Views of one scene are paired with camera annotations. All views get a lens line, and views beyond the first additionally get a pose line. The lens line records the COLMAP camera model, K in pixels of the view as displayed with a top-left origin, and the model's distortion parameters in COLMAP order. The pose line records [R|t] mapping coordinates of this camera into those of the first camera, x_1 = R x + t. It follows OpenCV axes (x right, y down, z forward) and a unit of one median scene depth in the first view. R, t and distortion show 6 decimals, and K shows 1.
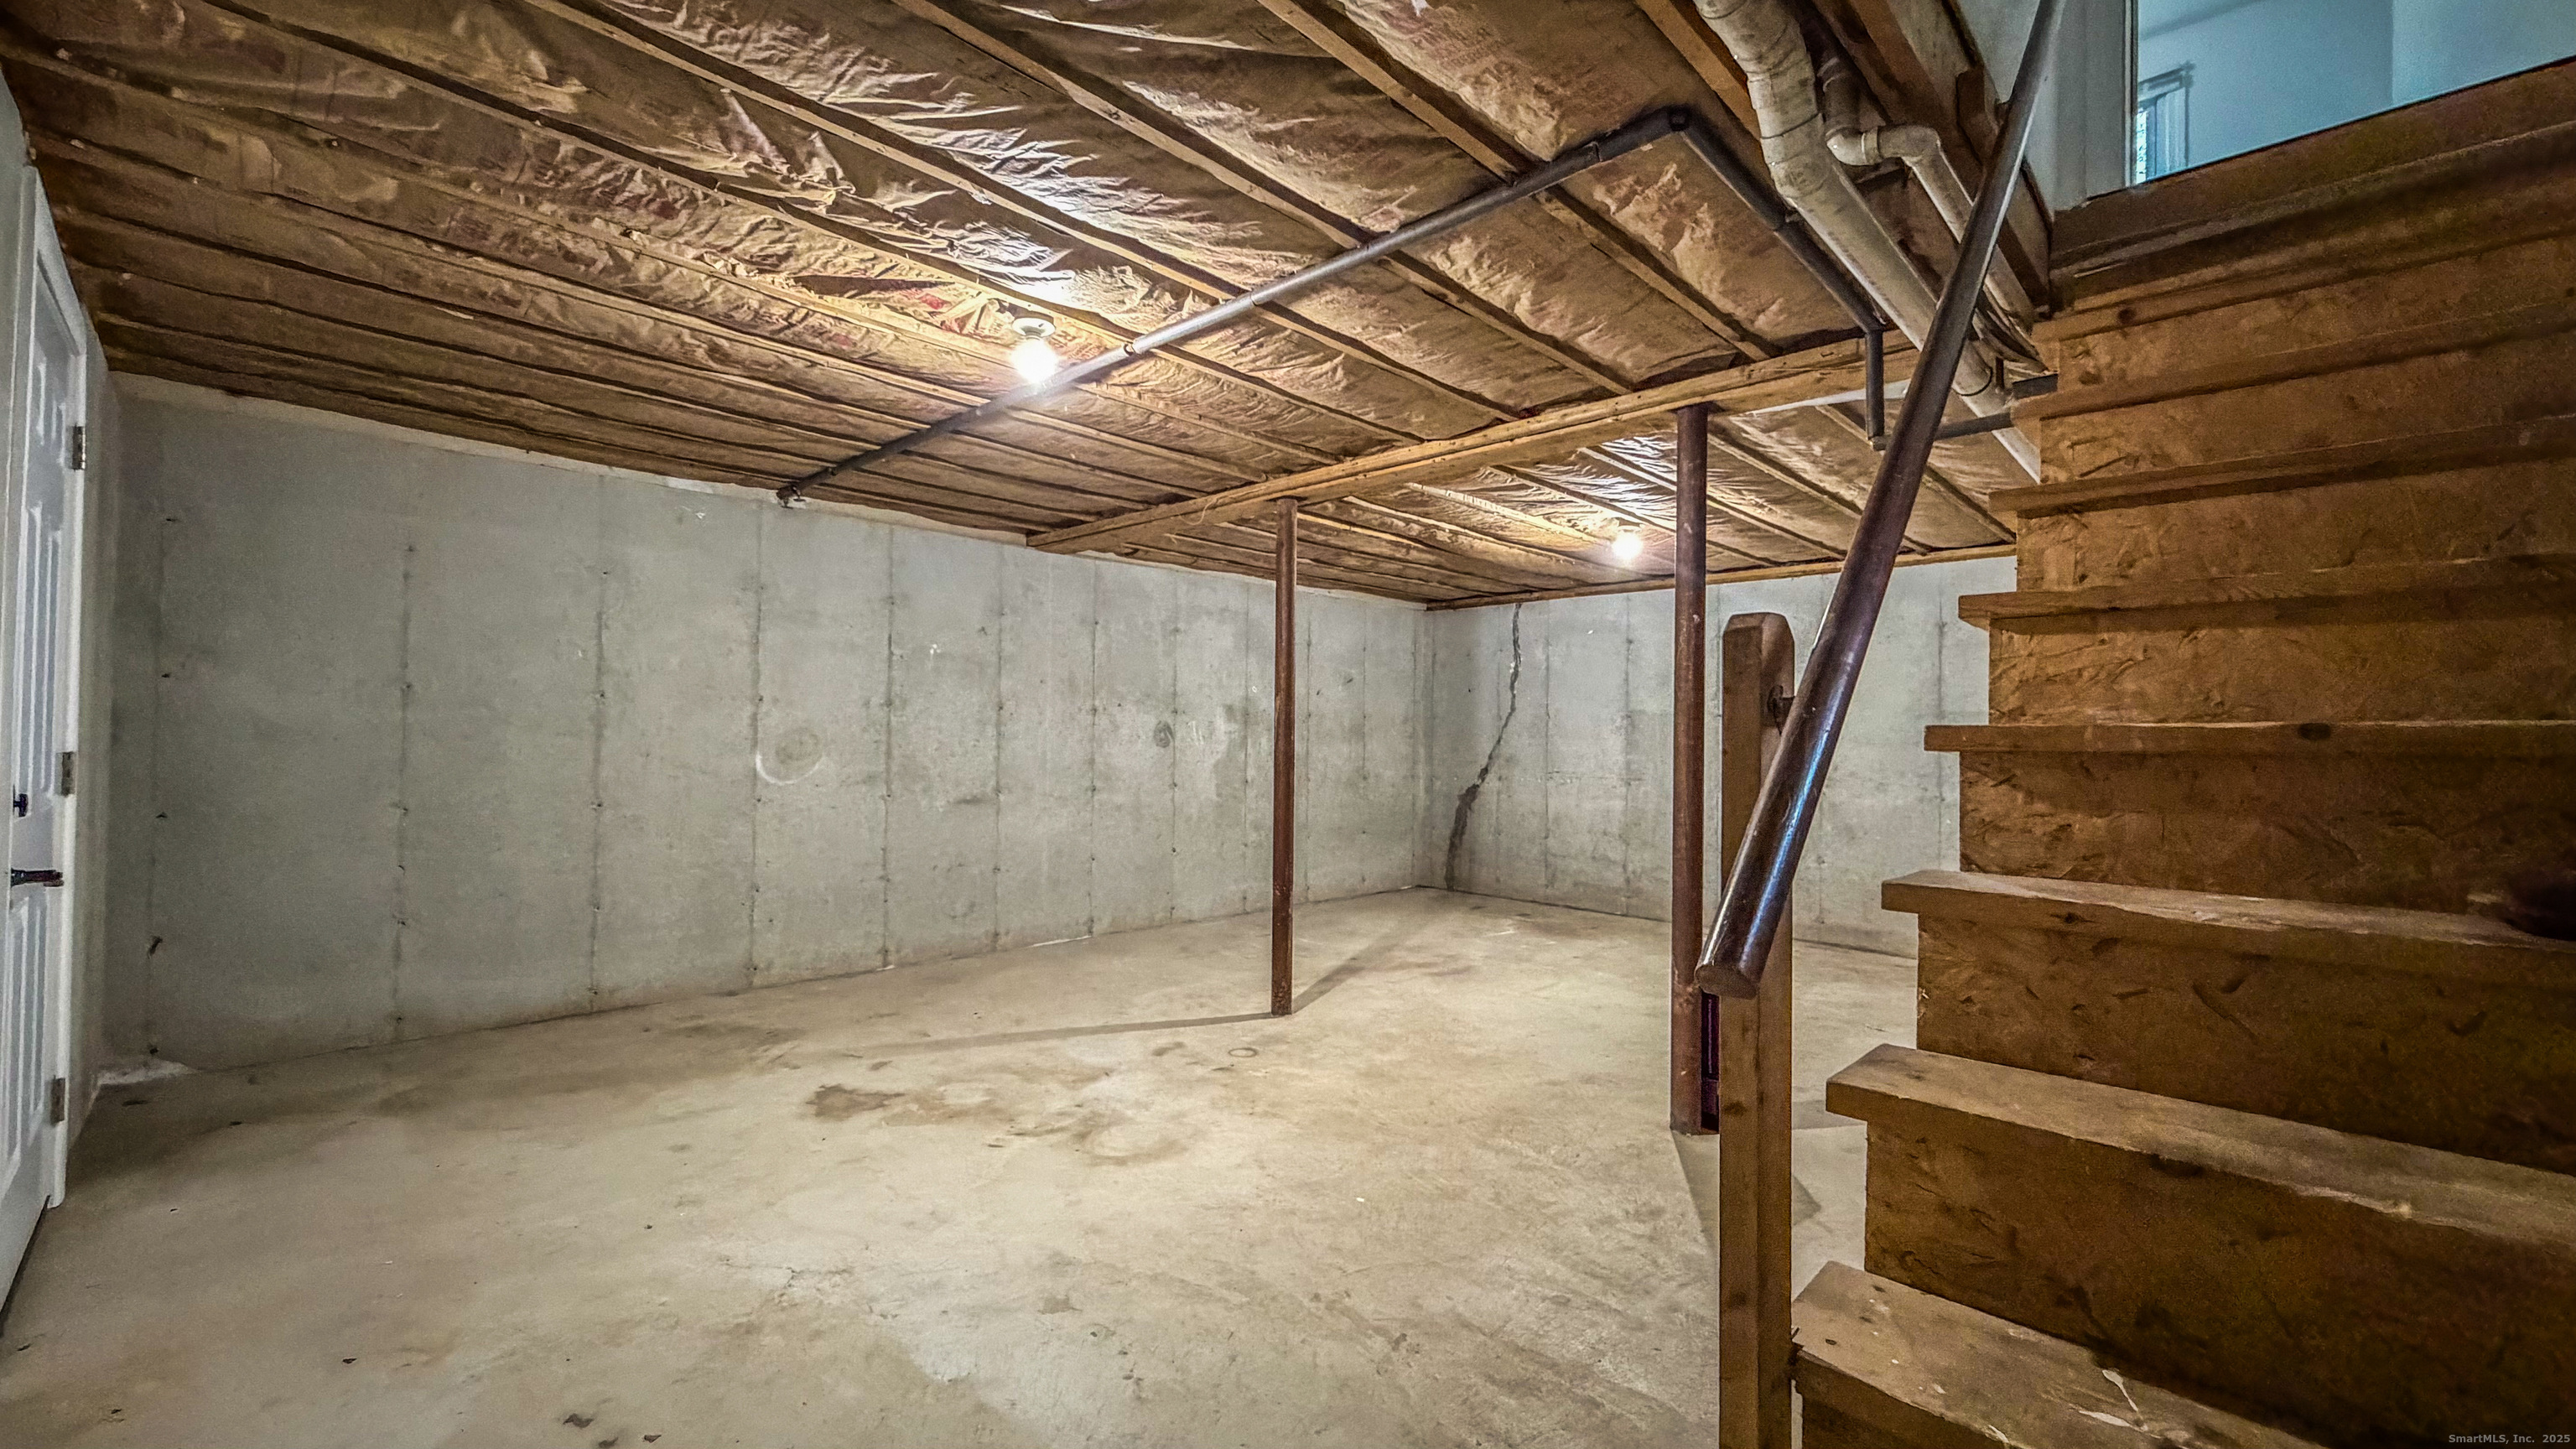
lens RADIAL K [[1032.4, 0, 1276.4], [0, 1032.4, 728.9], [0, 0, 1]] dist [-0.002424, 0.001553]
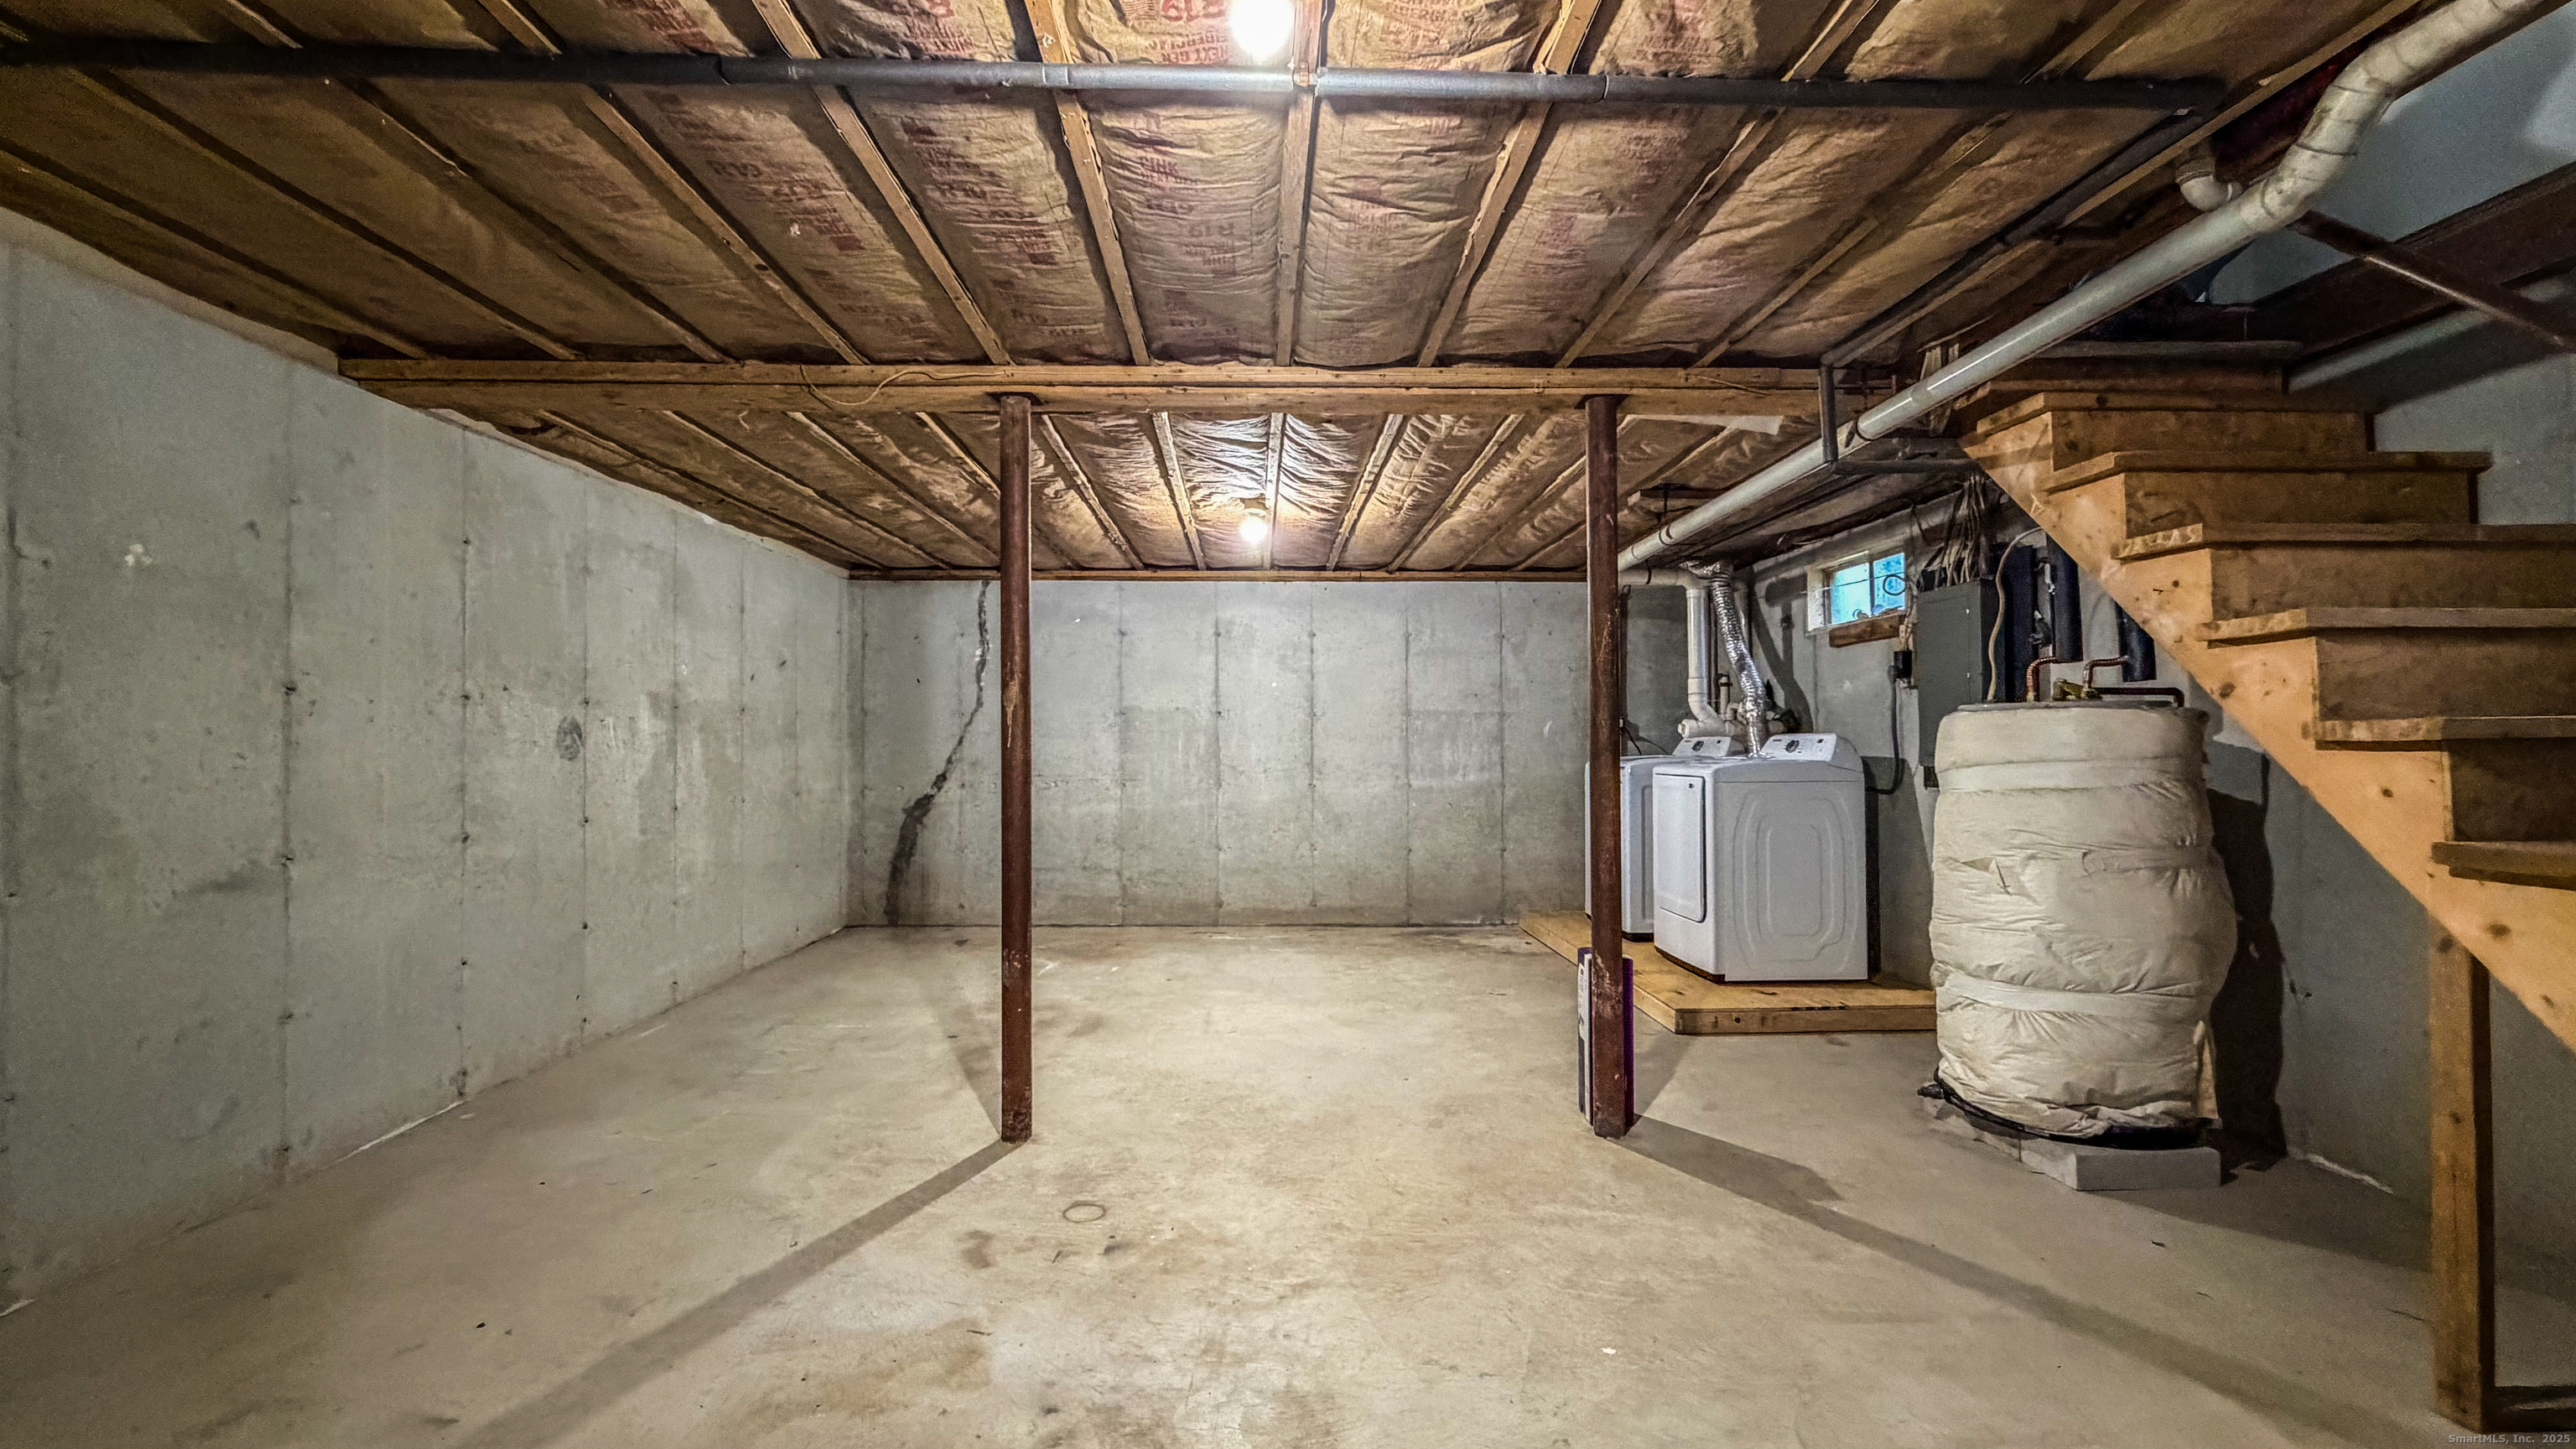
lens RADIAL K [[1032.4, 0, 1288.0], [0, 1032.4, 727.9], [0, 0, 1]] dist [-0.002424, 0.001553]
pose [[0.685882, -0.006236, 0.727686, -0.375261], [0.005523, 0.999979, 0.003363, -0.001221], [-0.727692, 0.001712, 0.685902, 0.393150]]
